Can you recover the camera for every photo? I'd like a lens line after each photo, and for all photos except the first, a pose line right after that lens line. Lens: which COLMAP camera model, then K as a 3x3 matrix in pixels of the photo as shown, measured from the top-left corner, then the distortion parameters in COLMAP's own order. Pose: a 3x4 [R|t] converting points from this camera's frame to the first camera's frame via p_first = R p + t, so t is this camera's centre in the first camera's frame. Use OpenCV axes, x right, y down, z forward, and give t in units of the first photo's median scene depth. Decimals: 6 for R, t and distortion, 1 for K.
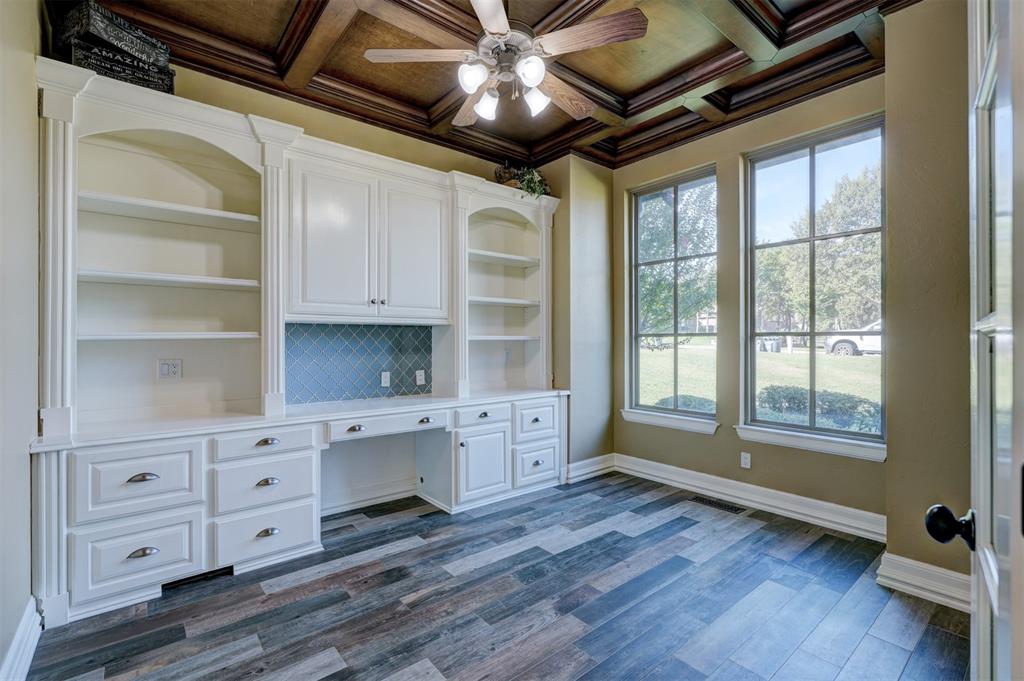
lens RADIAL K [[460.3, 0, 513.6], [0, 460.3, 337.8], [0, 0, 1]] dist [-0.003951, 0.001737]
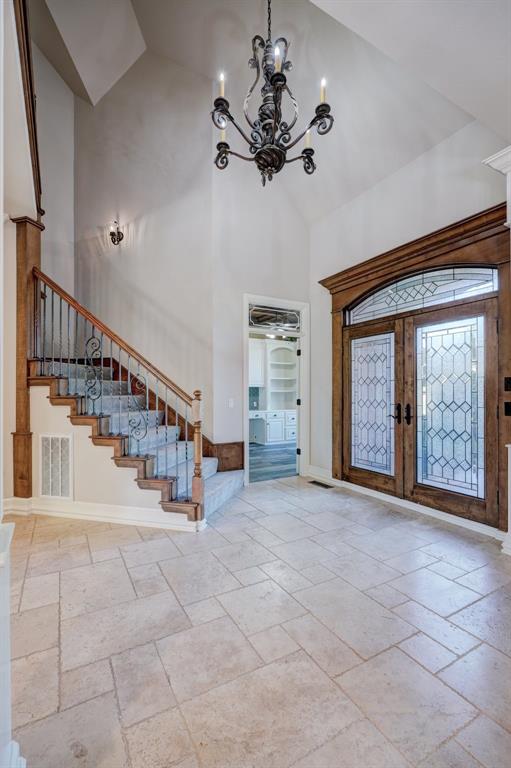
lens RADIAL K [[345.2, 0, 256.7], [0, 345.2, 389.6], [0, 0, 1]] dist [-0.003951, 0.001737]
pose [[0.985388, -0.005112, -0.170251, 0.203170], [0.003518, 0.999947, -0.009664, 0.012748], [0.170291, 0.008924, 0.985353, -1.281515]]
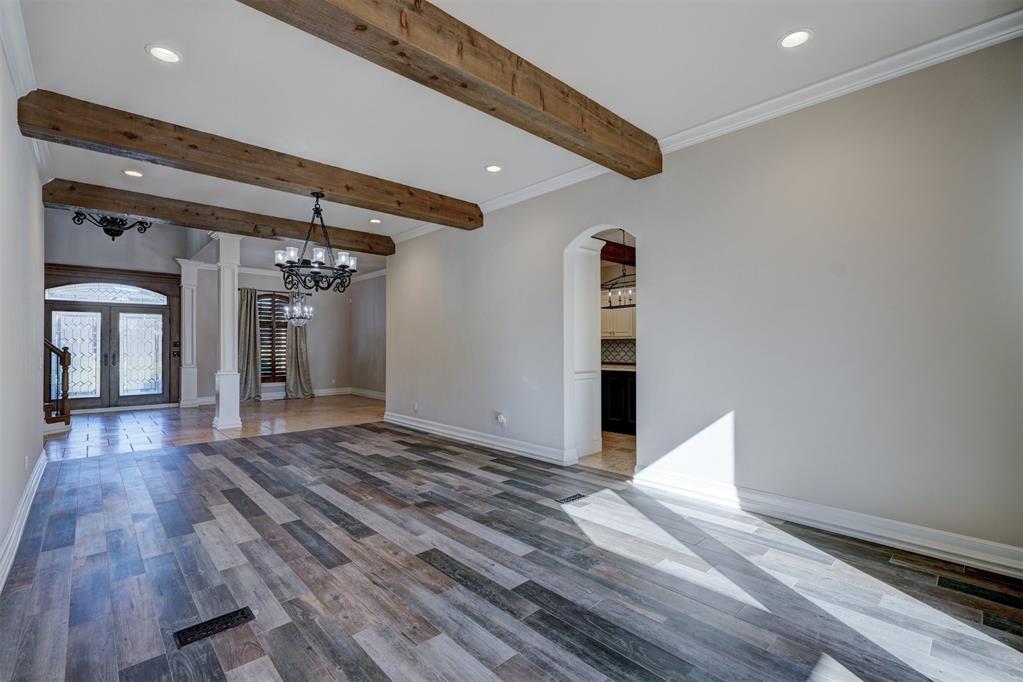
lens RADIAL K [[459.9, 0, 506.5], [0, 459.9, 343.3], [0, 0, 1]] dist [-0.003951, 0.001737]
pose [[-0.056243, 0.001741, 0.998416, -2.153061], [0.001549, 0.999997, -0.001656, -0.003619], [-0.998416, 0.001454, -0.056245, -2.185856]]
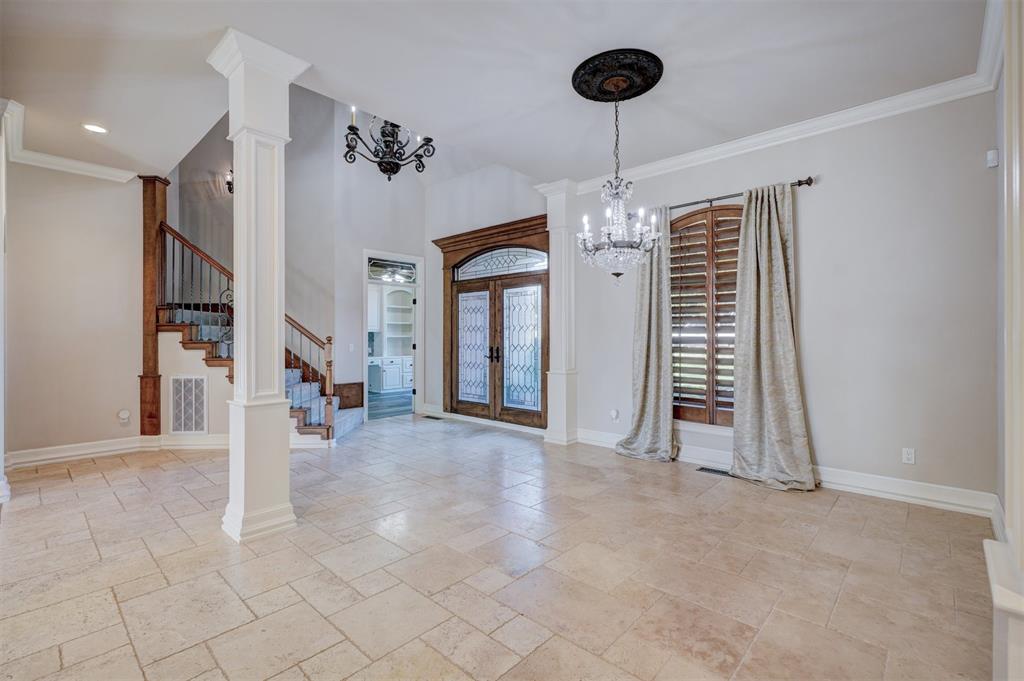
lens RADIAL K [[460.3, 0, 511.7], [0, 460.3, 335.9], [0, 0, 1]] dist [-0.003951, 0.001737]
pose [[0.990496, -0.002609, 0.137518, 0.281337], [0.003127, 0.999989, -0.003548, 0.011141], [-0.137507, 0.003944, 0.990493, -1.976973]]
